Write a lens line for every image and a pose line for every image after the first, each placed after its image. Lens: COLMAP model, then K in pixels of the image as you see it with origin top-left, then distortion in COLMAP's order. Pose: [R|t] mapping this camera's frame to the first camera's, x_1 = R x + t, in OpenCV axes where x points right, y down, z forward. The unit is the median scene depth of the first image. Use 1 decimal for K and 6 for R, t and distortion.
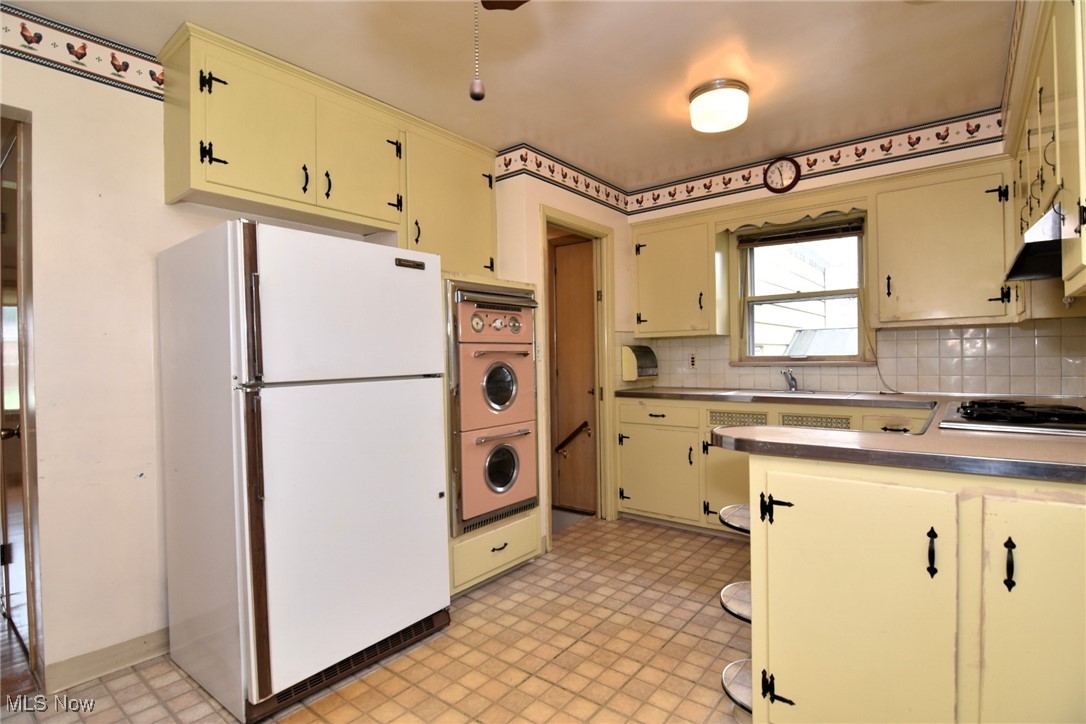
lens RADIAL K [[530.5, 0, 554.5], [0, 530.5, 359.6], [0, 0, 1]] dist [-0.010099, -0.006924]
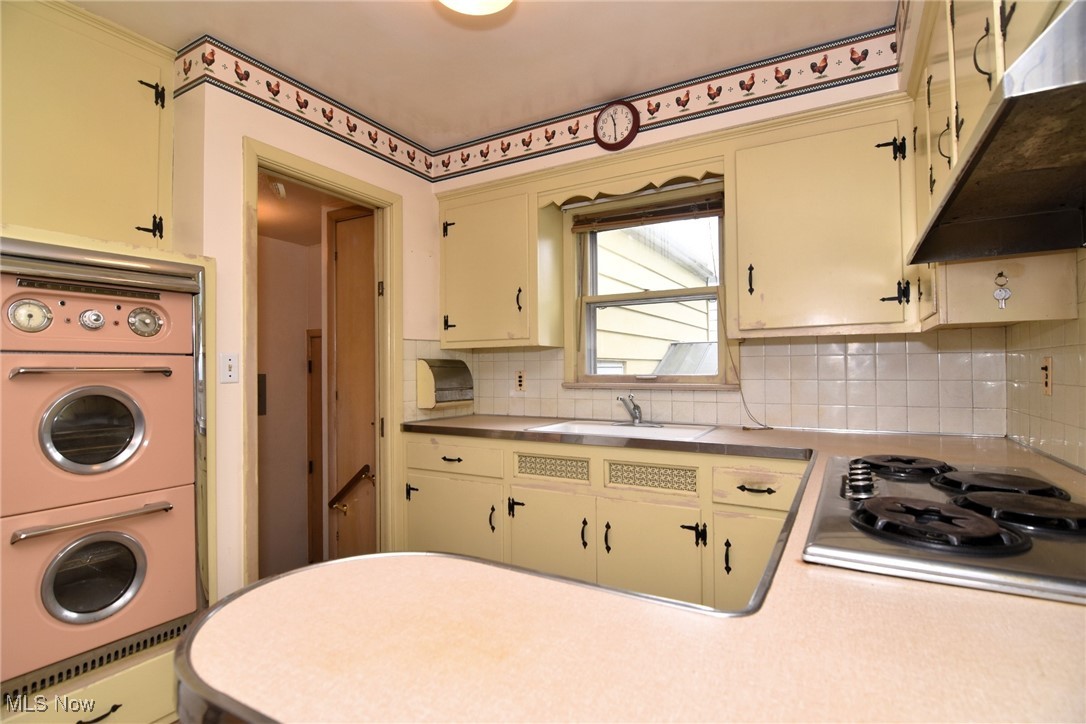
lens RADIAL K [[530.5, 0, 551.2], [0, 530.5, 358.5], [0, 0, 1]] dist [-0.010099, -0.006924]
pose [[0.987756, 0.010826, 0.155632, 0.232312], [-0.006504, 0.999580, -0.028251, -0.009933], [-0.155873, 0.026893, 0.987411, 0.308018]]
